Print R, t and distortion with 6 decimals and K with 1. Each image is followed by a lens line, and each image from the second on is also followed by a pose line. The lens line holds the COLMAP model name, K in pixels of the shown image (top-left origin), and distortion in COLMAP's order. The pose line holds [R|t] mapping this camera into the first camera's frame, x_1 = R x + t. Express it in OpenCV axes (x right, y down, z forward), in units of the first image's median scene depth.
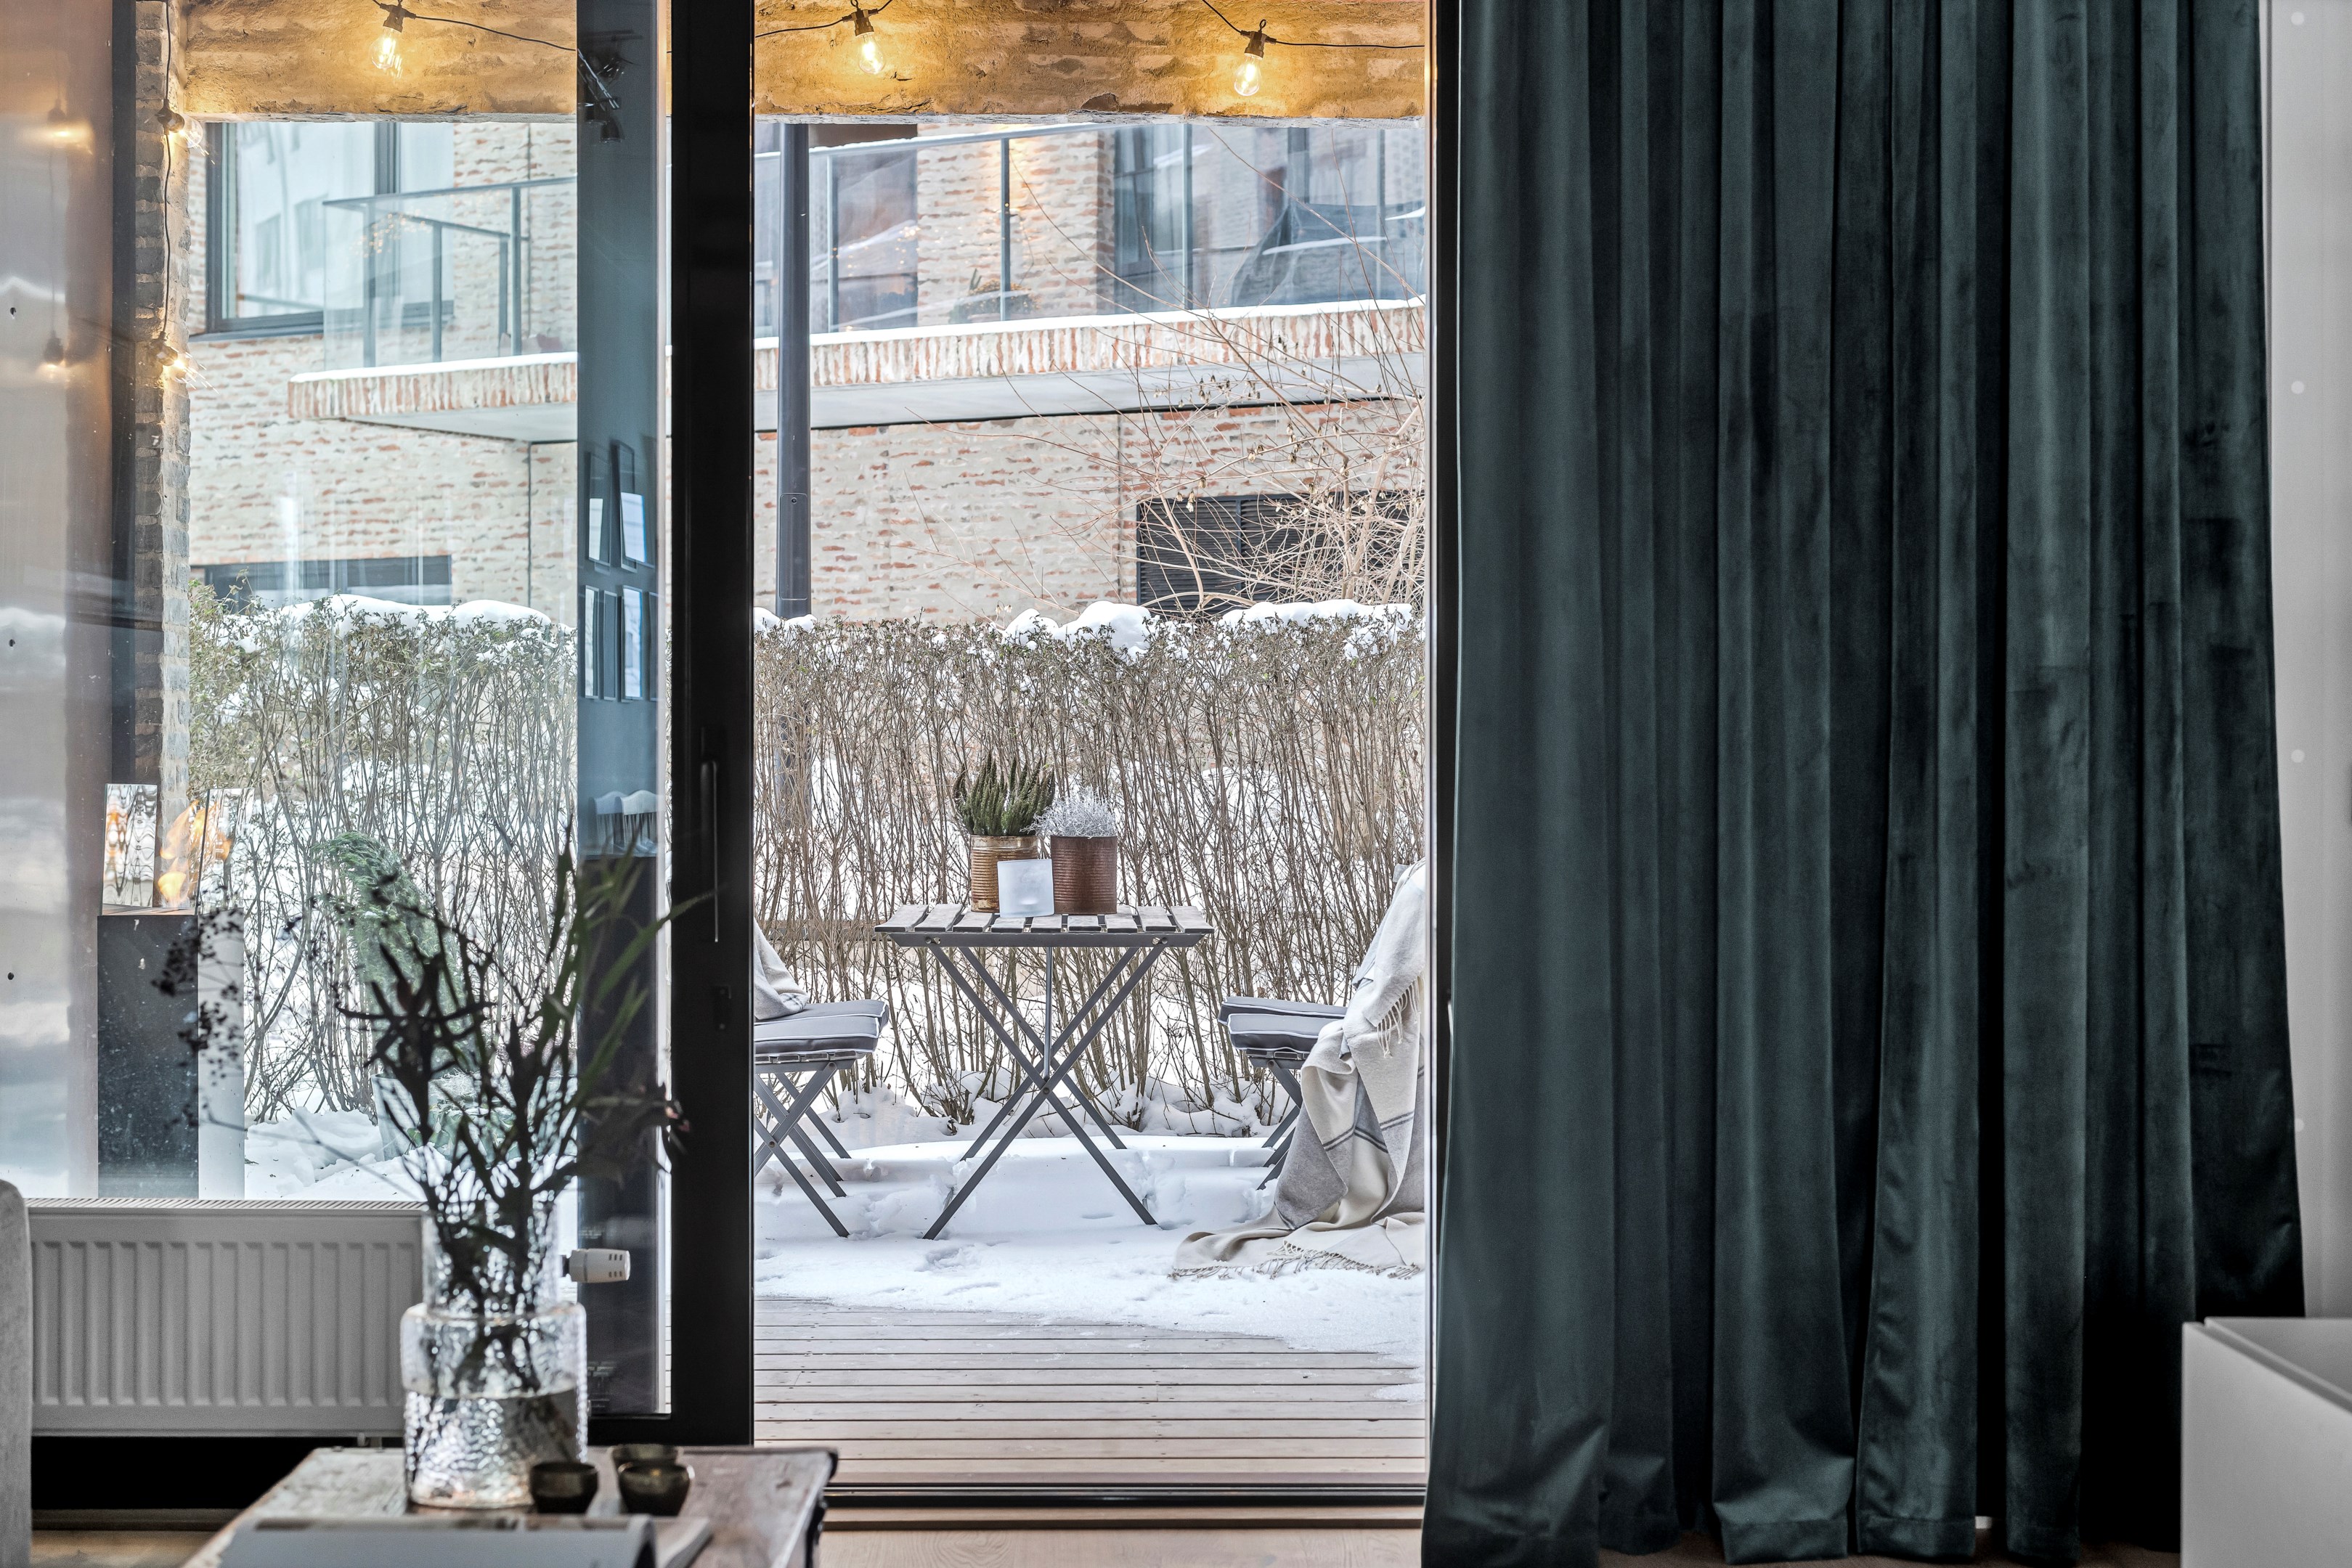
lens RADIAL K [[3528.9, 0, 1173.6], [0, 3528.9, 741.8], [0, 0, 1]] dist [0.018879, 0.063438]
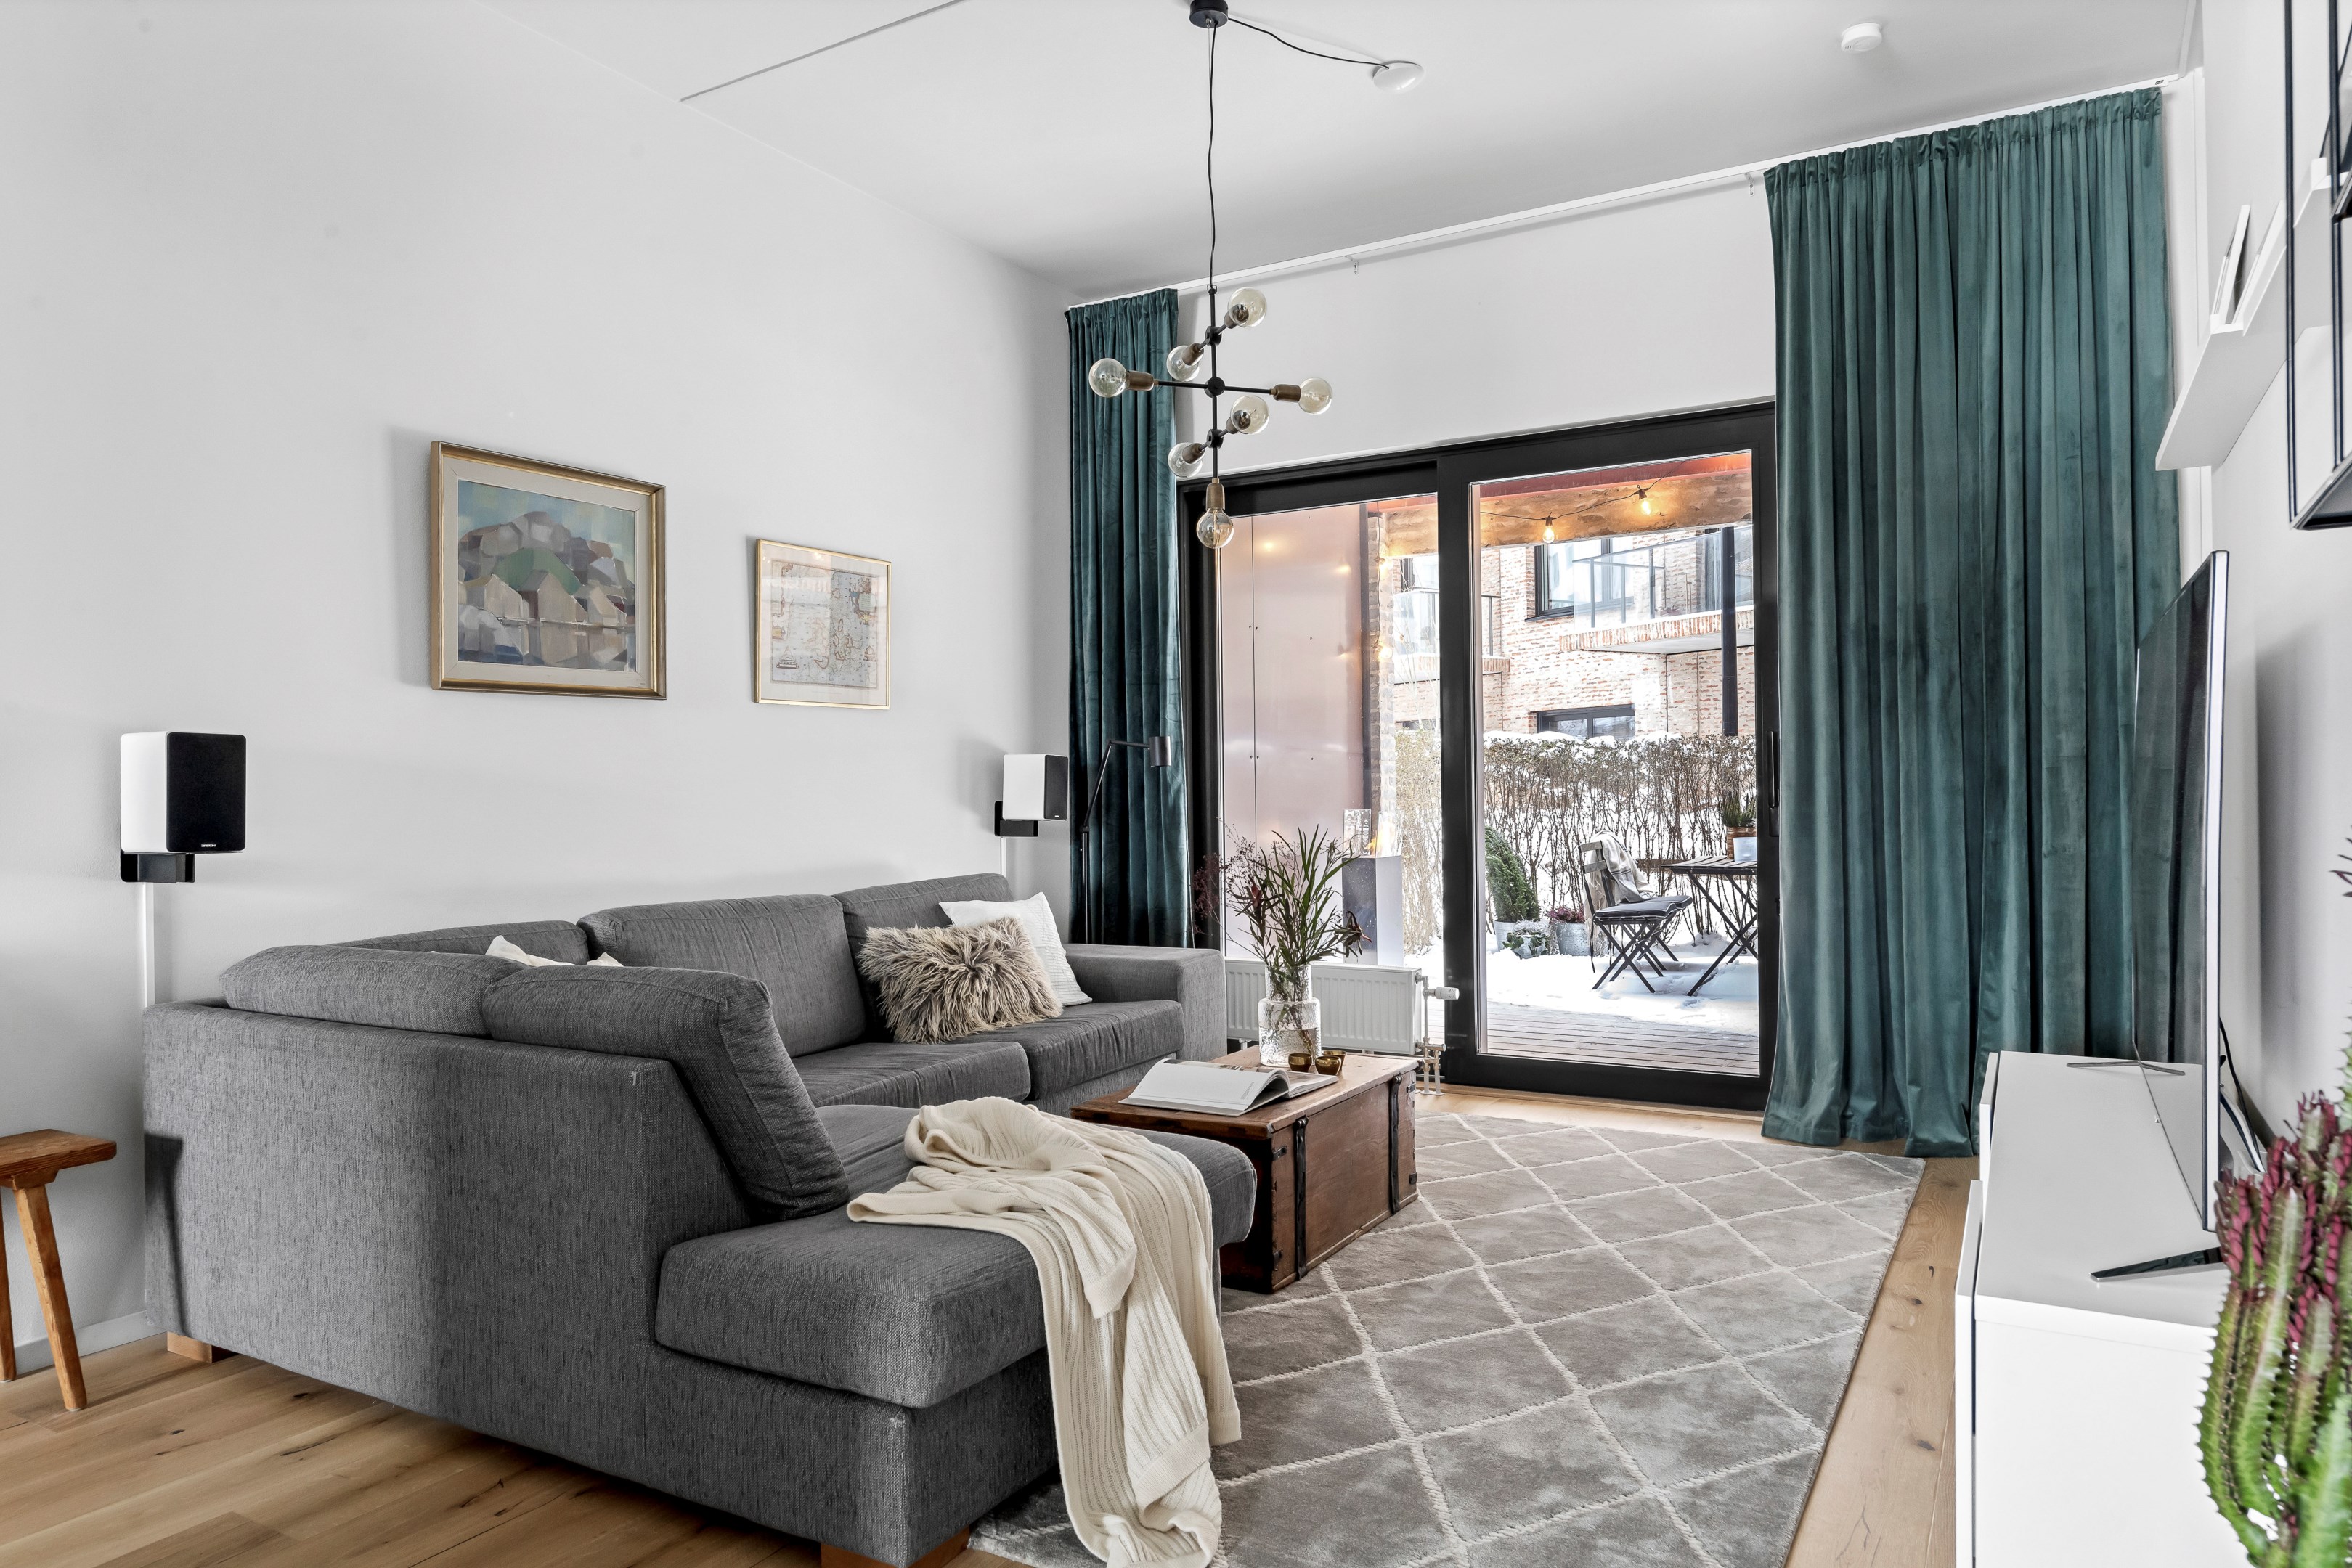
lens RADIAL K [[1477.8, 0, 1176.0], [0, 1477.8, 784.0], [0, 0, 1]] dist [-0.013084, 0.001164]
pose [[0.855113, -0.014762, -0.518232, 0.160237], [0.016370, 0.999865, -0.001469, -0.007476], [0.518184, -0.007228, 0.855239, -0.037403]]
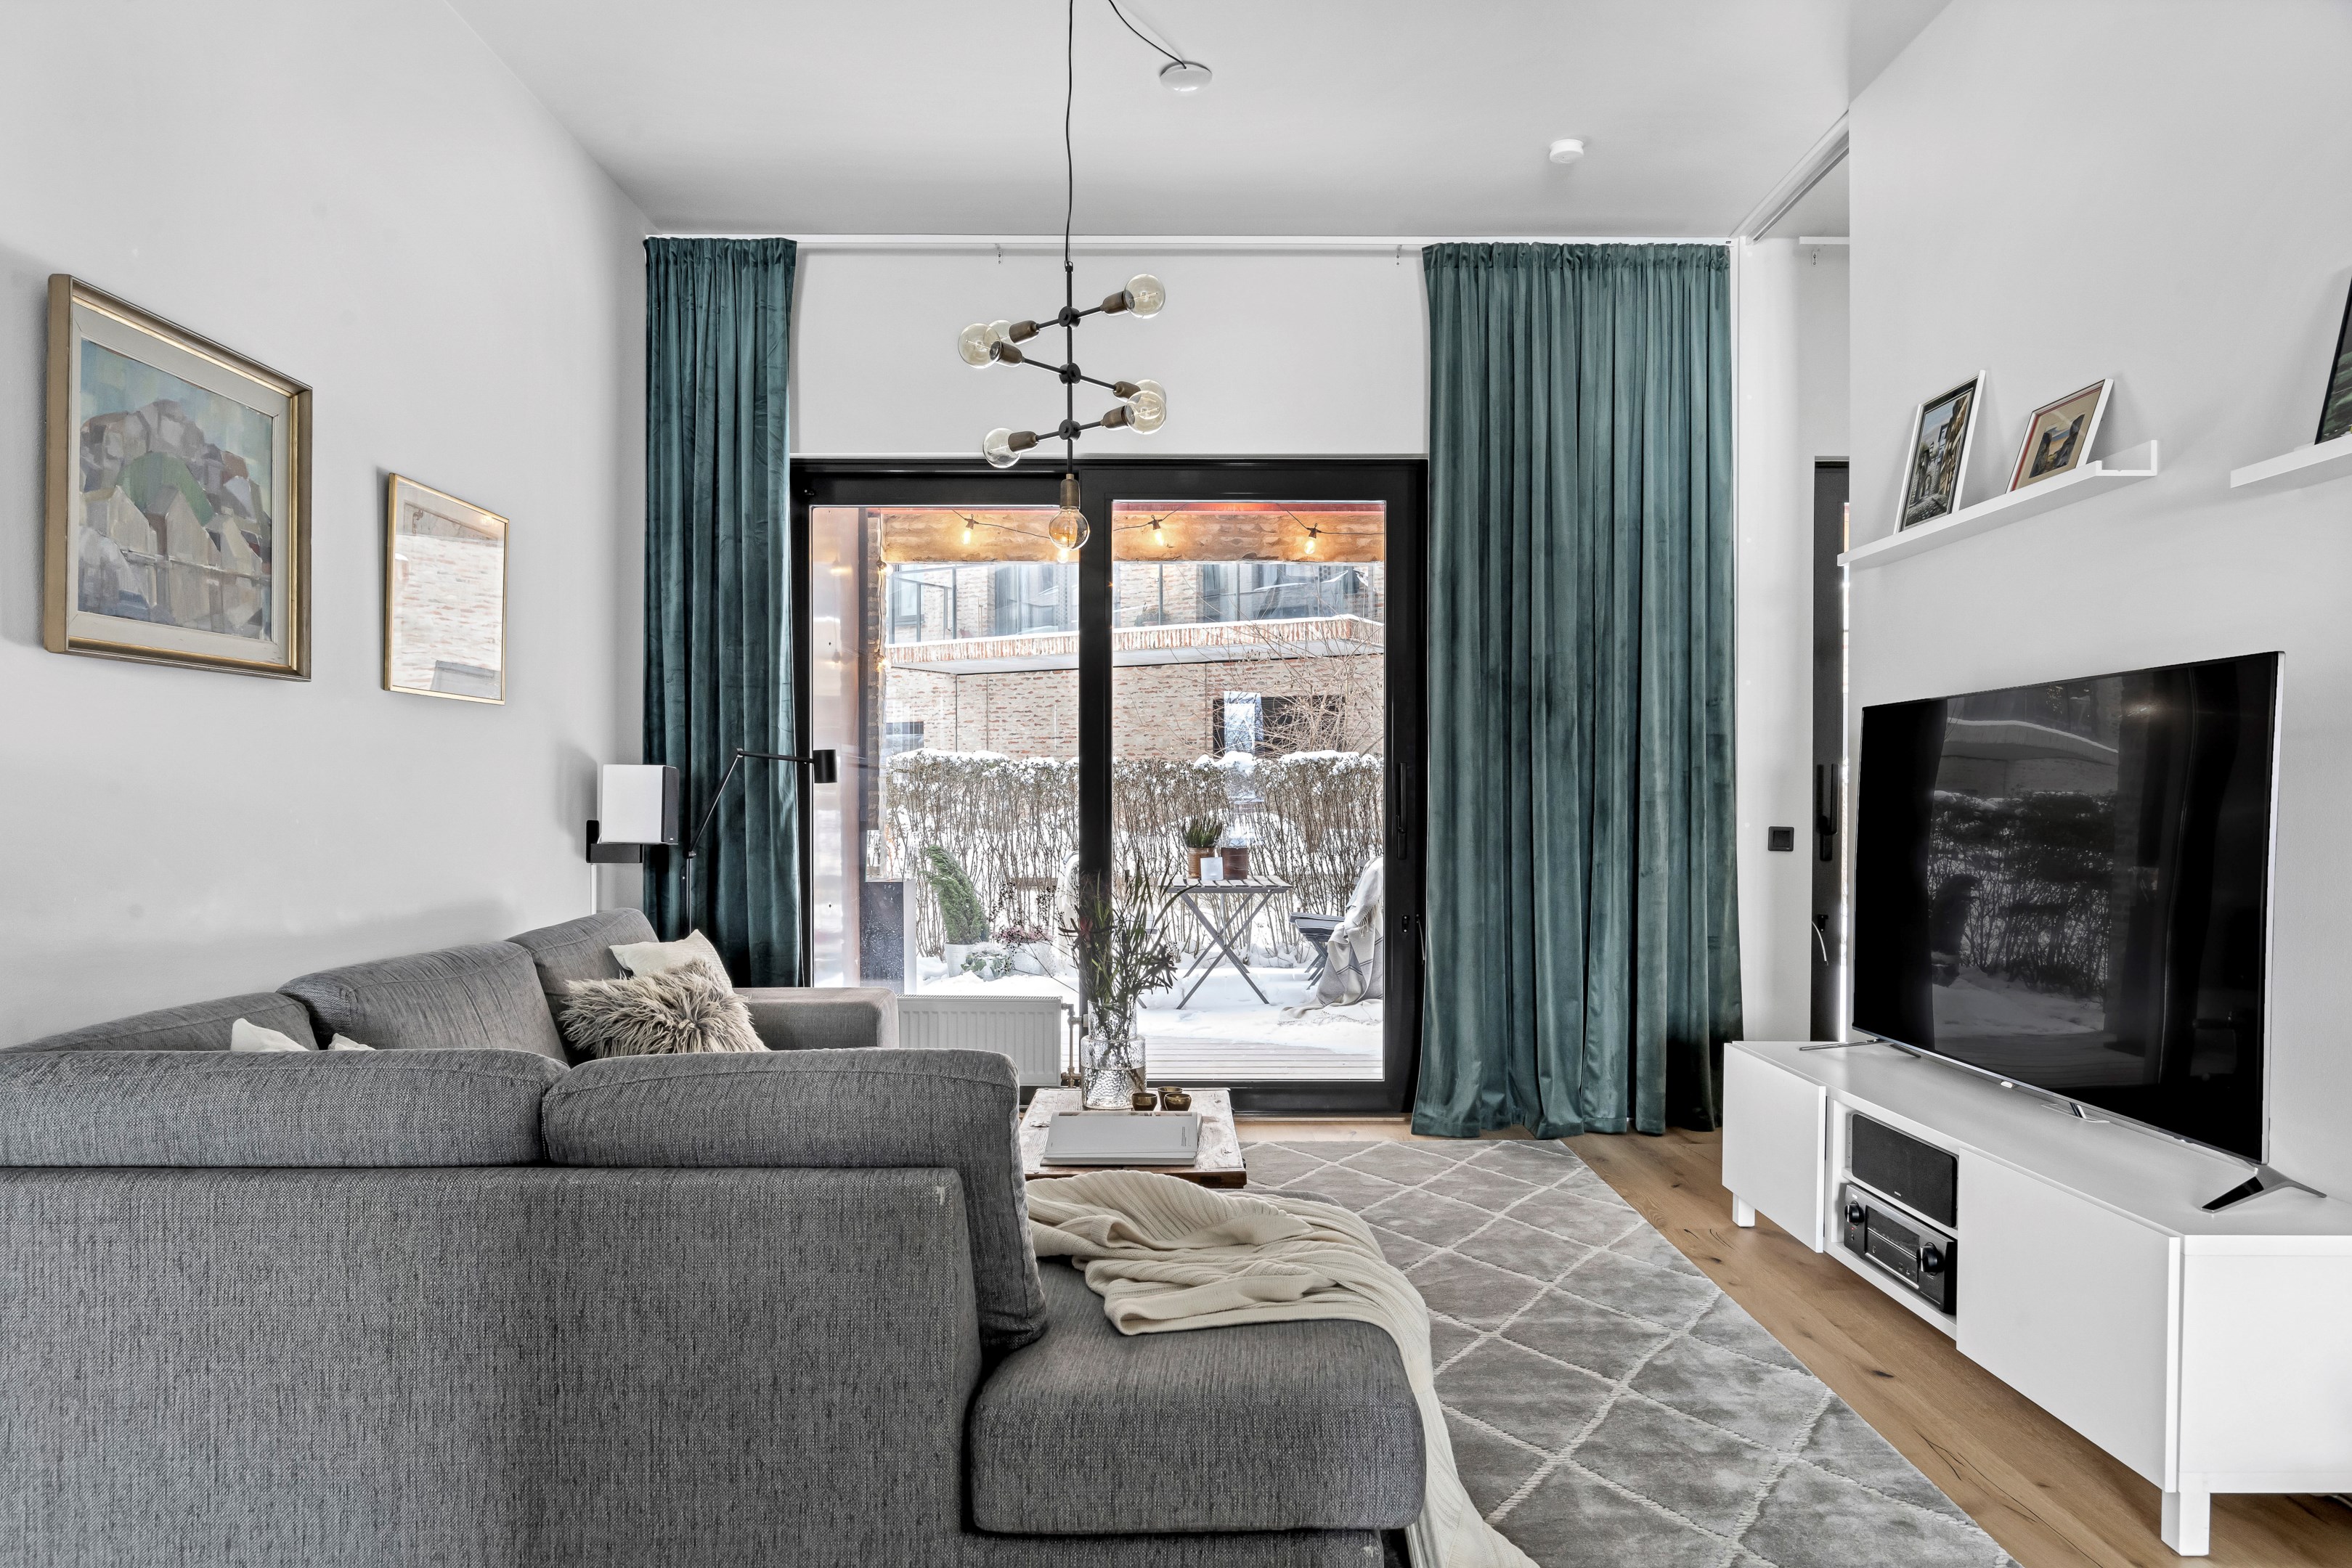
lens RADIAL K [[1510.1, 0, 1183.3], [0, 1510.1, 819.6], [0, 0, 1]] dist [-0.012947, 0.000562]
pose [[0.999923, 0.000131, -0.012424, -0.054953], [0.000077, 0.999860, 0.016749, -0.012424], [0.012425, -0.016748, 0.999783, -0.072824]]
